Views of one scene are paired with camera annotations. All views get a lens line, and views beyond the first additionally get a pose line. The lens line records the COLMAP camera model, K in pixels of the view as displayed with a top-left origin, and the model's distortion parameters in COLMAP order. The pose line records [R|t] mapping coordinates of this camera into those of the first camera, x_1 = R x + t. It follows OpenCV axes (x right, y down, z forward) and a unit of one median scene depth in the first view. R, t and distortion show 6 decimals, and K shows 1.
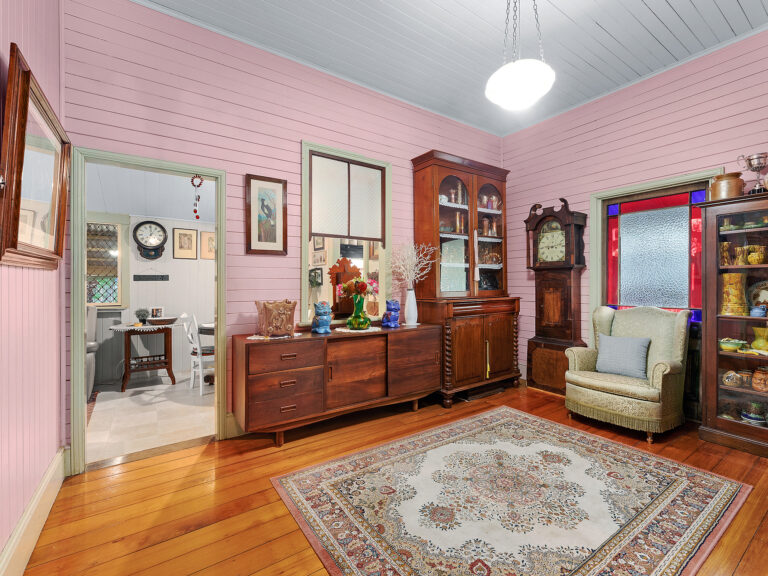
lens RADIAL K [[353.9, 0, 382.9], [0, 353.9, 281.1], [0, 0, 1]] dist [-0.002635, -0.000685]
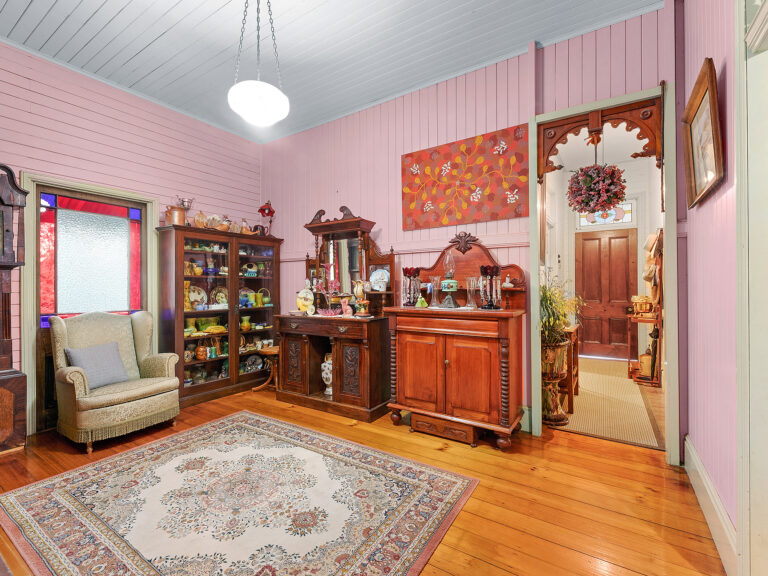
lens RADIAL K [[353.9, 0, 379.5], [0, 353.9, 290.7], [0, 0, 1]] dist [-0.002635, -0.000685]
pose [[-0.386824, -0.005205, 0.922139, -0.647200], [-0.001170, 0.999986, 0.005154, 0.009439], [-0.922153, 0.000915, -0.386825, 0.935451]]
